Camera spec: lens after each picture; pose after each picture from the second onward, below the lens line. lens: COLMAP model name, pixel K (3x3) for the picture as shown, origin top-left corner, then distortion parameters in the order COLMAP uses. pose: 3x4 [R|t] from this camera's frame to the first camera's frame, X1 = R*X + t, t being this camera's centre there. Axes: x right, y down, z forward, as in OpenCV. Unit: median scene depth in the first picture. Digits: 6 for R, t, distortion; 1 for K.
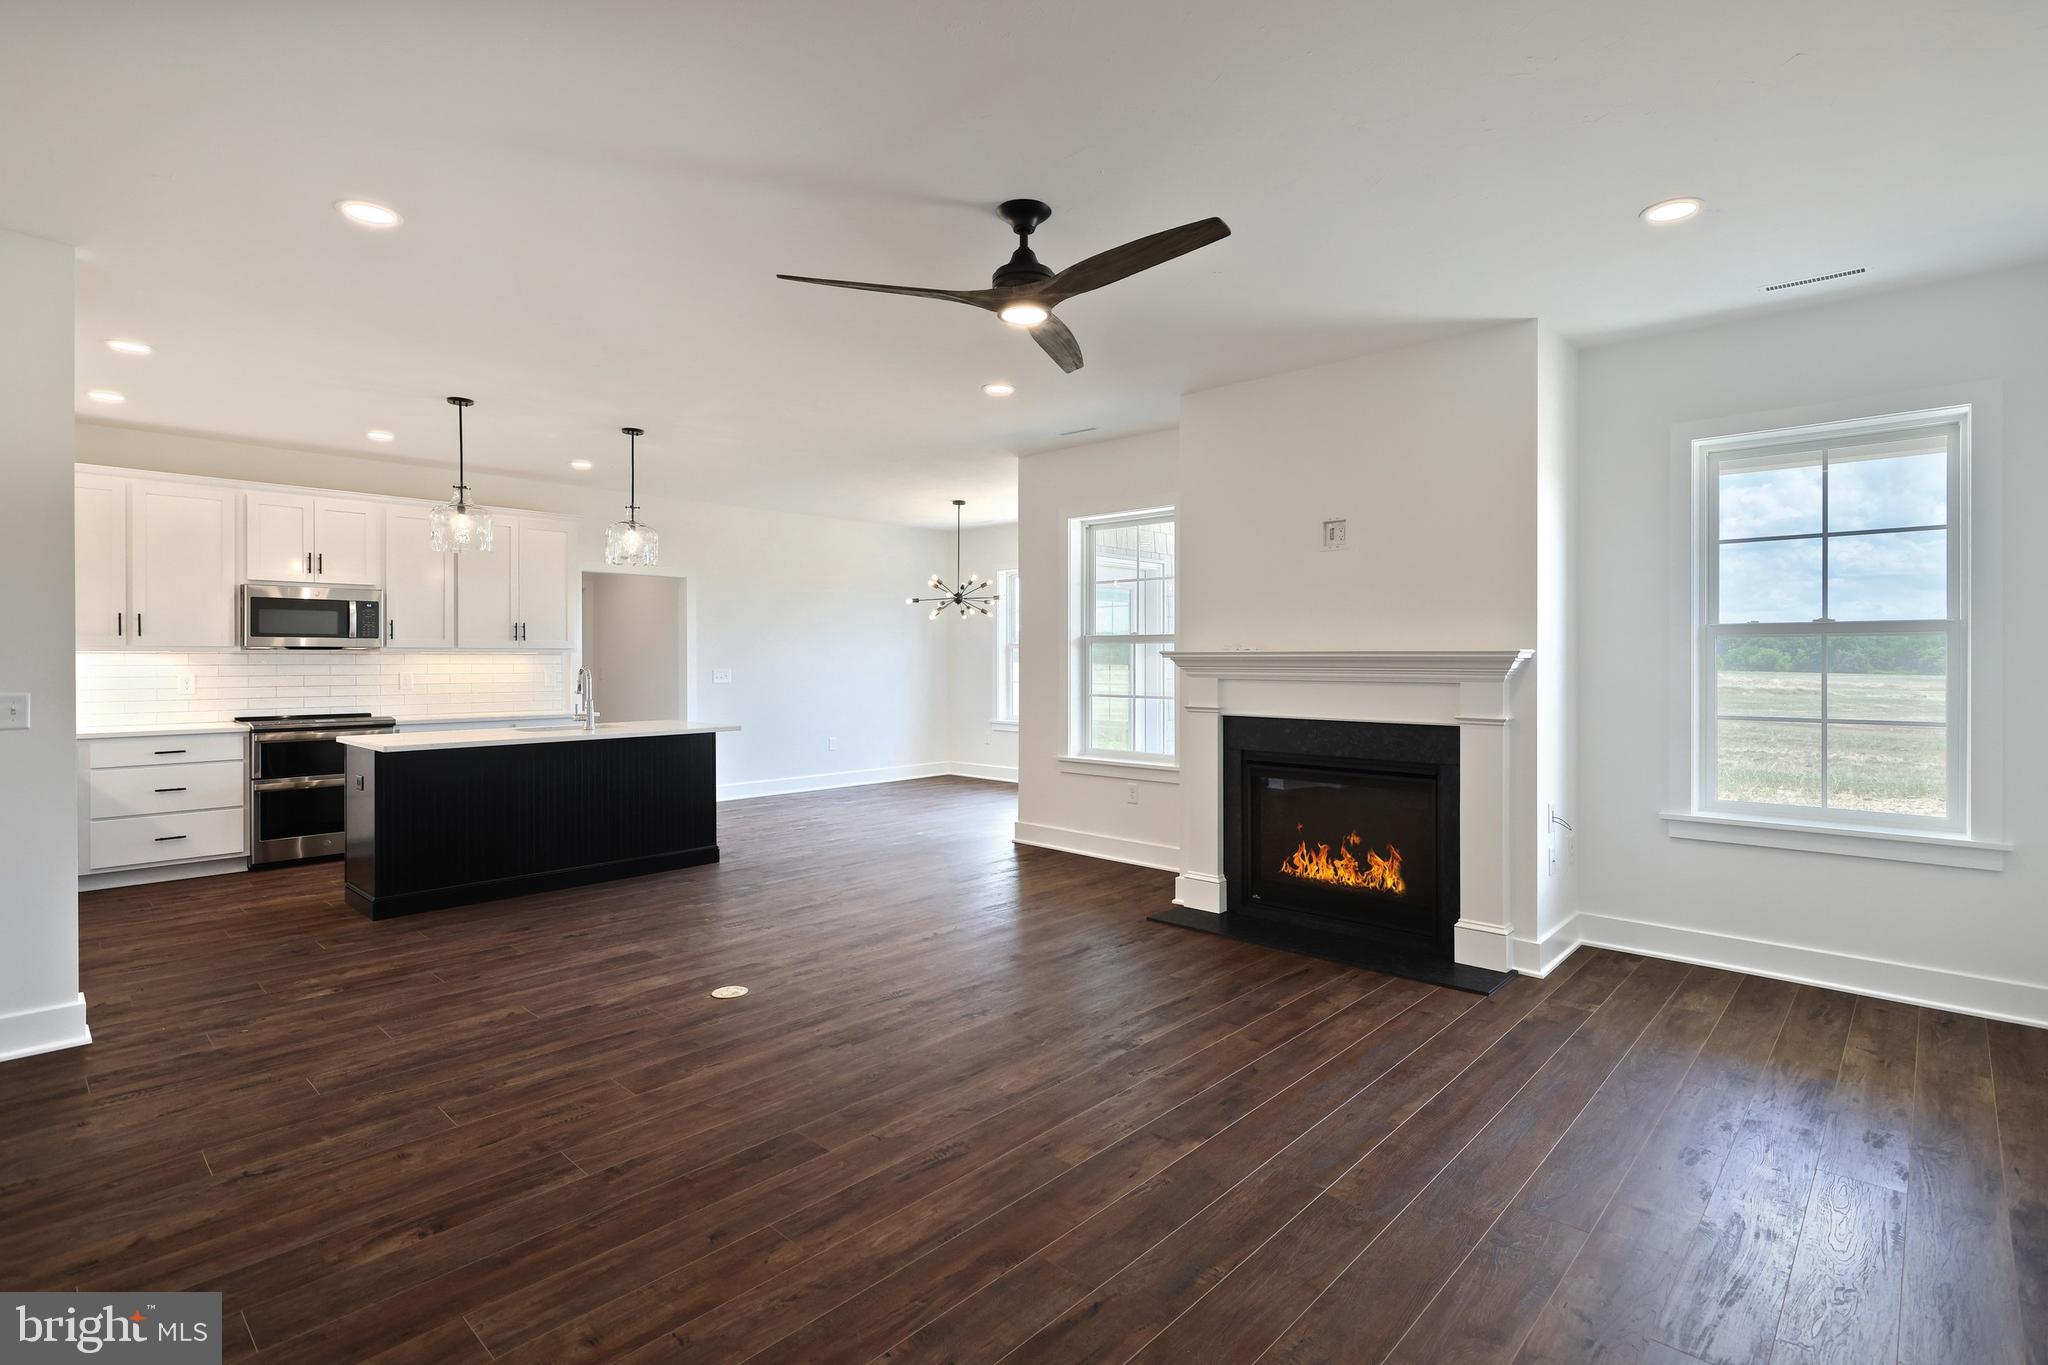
lens RADIAL K [[966.2, 0, 1058.0], [0, 966.2, 666.8], [0, 0, 1]] dist [-0.002449, 0.003030]
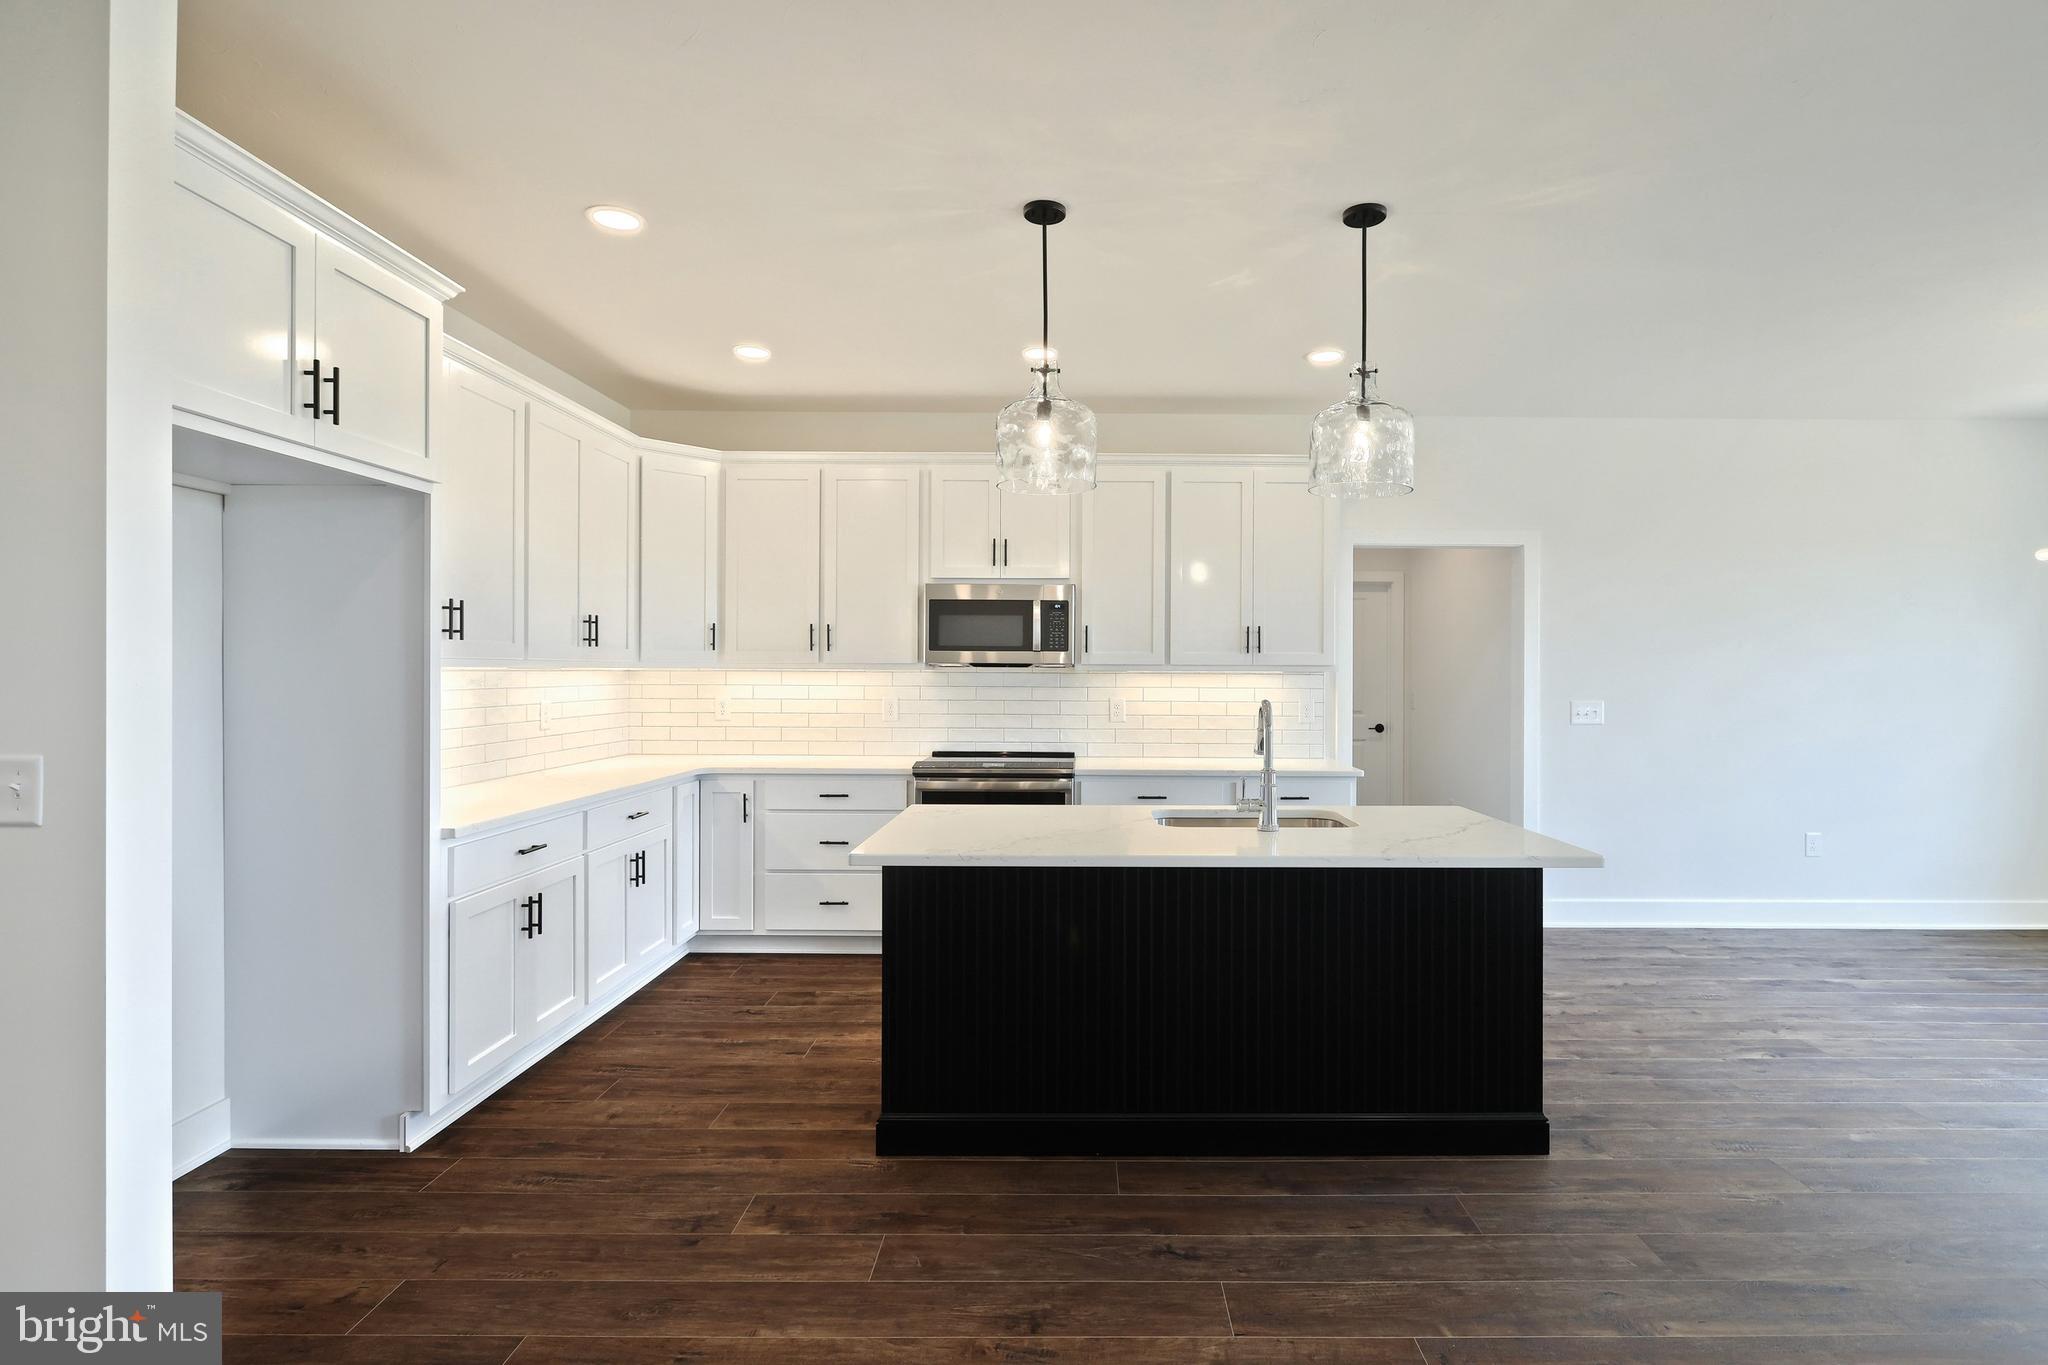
lens RADIAL K [[1100.1, 0, 990.0], [0, 1100.1, 683.4], [0, 0, 1]] dist [-0.003301, 0.000900]
pose [[0.658506, 0.011363, -0.752490, -0.129519], [-0.012678, 0.999912, 0.004005, -0.008615], [0.752469, 0.006903, 0.658592, 0.428942]]
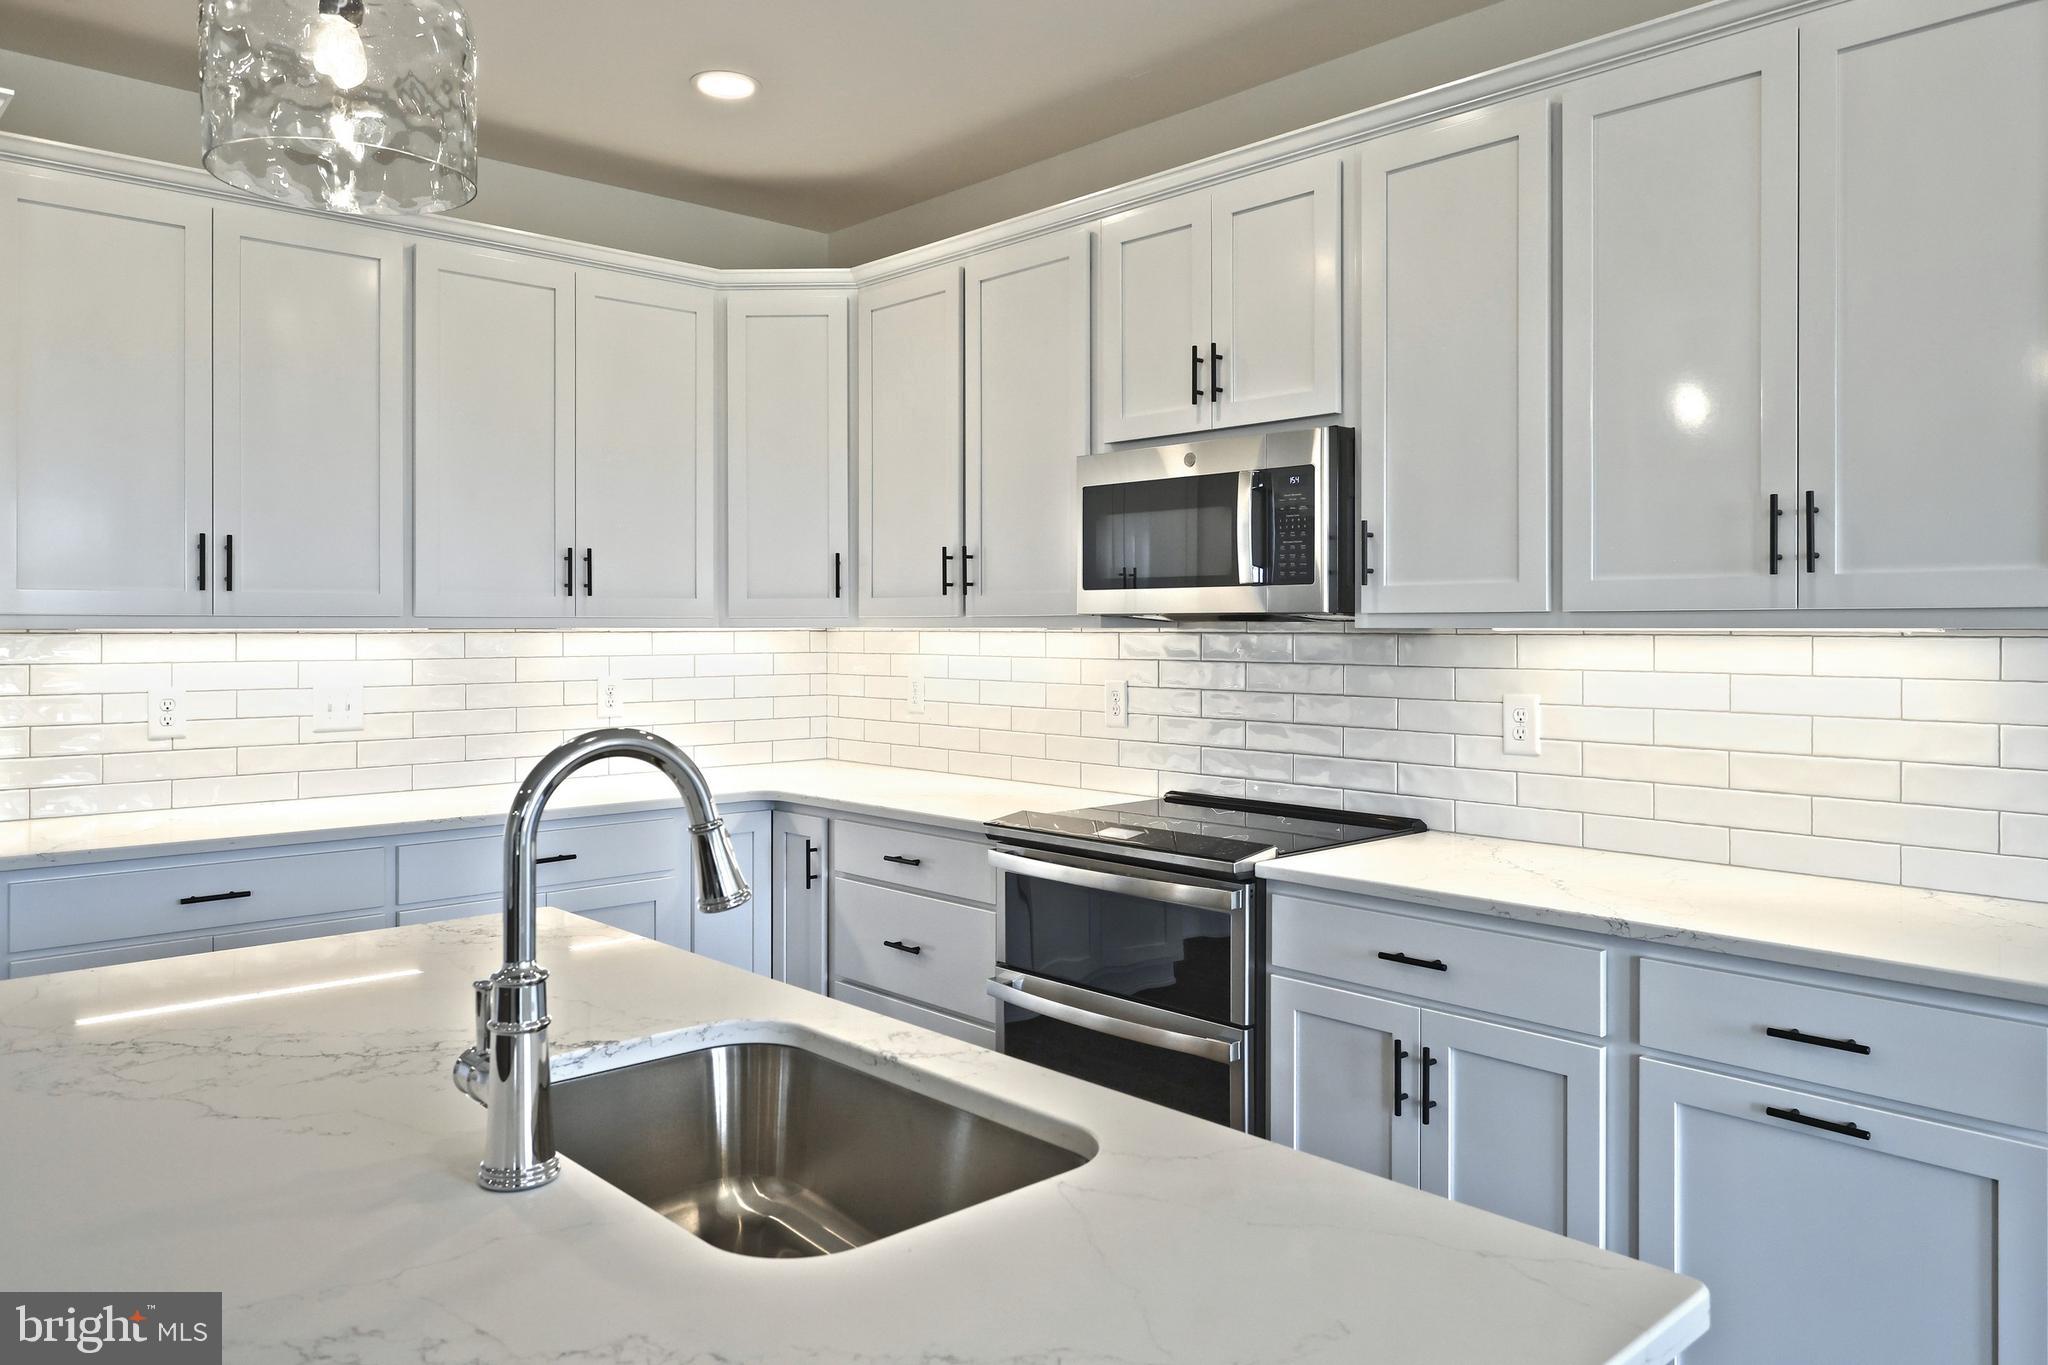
lens RADIAL K [[1406.2, 0, 1060.4], [0, 1406.2, 623.9], [0, 0, 1]] dist [0.002052, 0.000345]
pose [[-0.082170, -0.003017, -0.996614, -0.258472], [-0.010634, 0.999941, -0.002151, -0.015453], [0.996562, 0.010422, -0.082197, 0.982673]]
